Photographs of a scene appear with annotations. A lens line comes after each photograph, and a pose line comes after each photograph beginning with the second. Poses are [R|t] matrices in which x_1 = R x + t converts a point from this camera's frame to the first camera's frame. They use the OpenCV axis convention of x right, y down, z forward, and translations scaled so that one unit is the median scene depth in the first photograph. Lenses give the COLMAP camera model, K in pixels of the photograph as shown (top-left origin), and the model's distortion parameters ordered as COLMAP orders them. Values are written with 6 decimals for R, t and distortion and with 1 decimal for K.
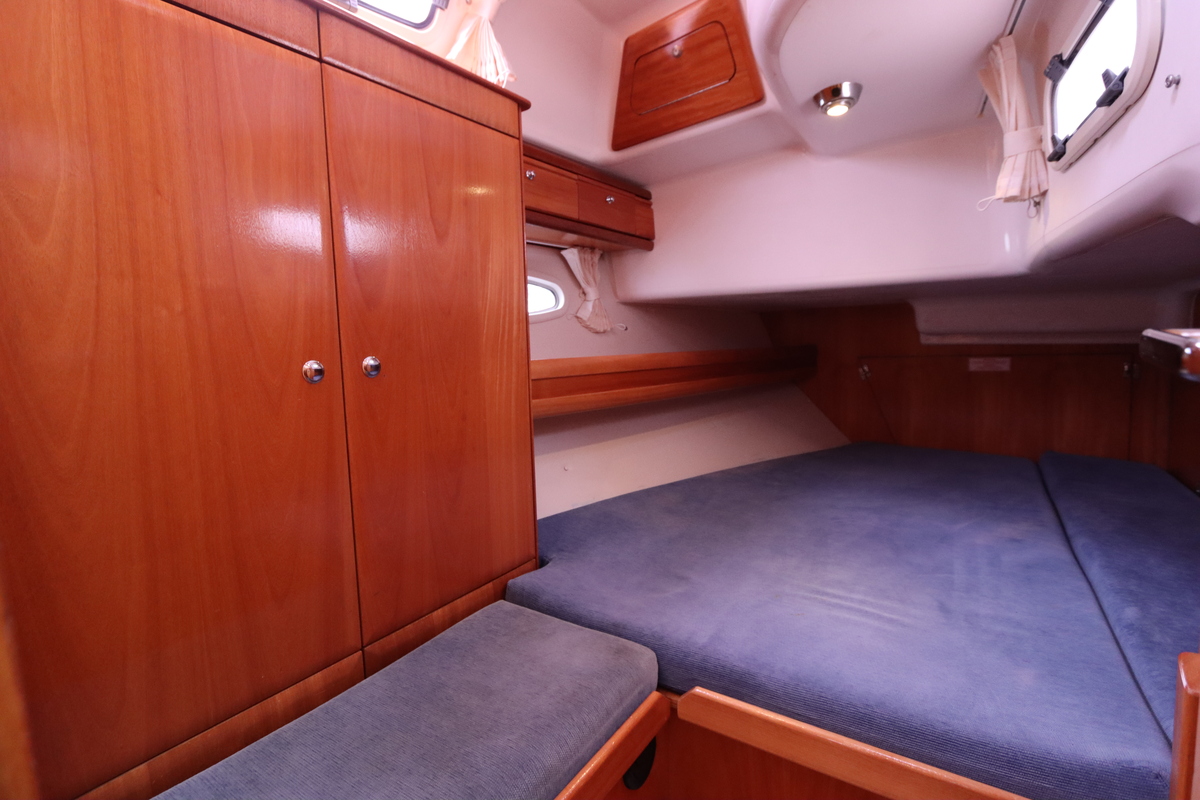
lens RADIAL K [[572.4, 0, 595.1], [0, 572.4, 396.1], [0, 0, 1]] dist [-0.020463, 0.002360]
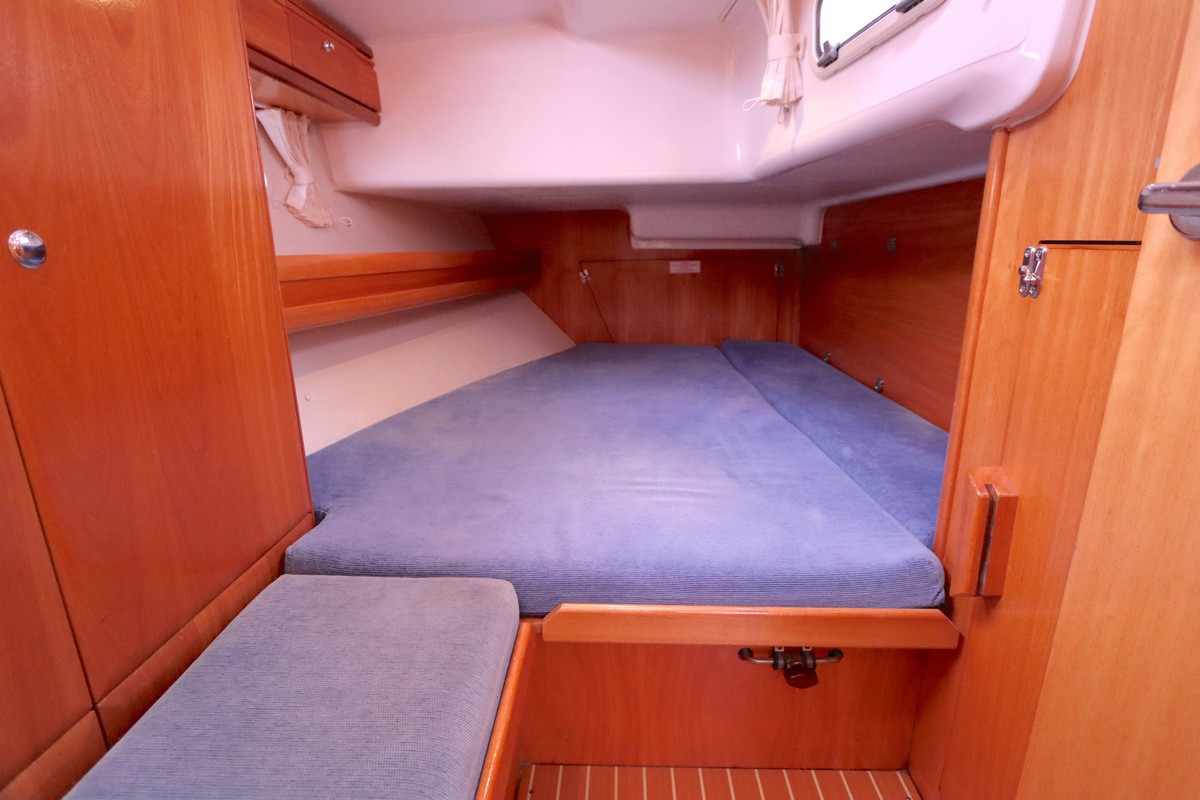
lens RADIAL K [[572.4, 0, 595.1], [0, 572.4, 396.1], [0, 0, 1]] dist [-0.020463, 0.002360]
pose [[0.849727, -0.119055, 0.513604, -0.171029], [0.042708, 0.986512, 0.158018, 0.021764], [-0.525490, -0.112338, 0.843351, 0.172962]]
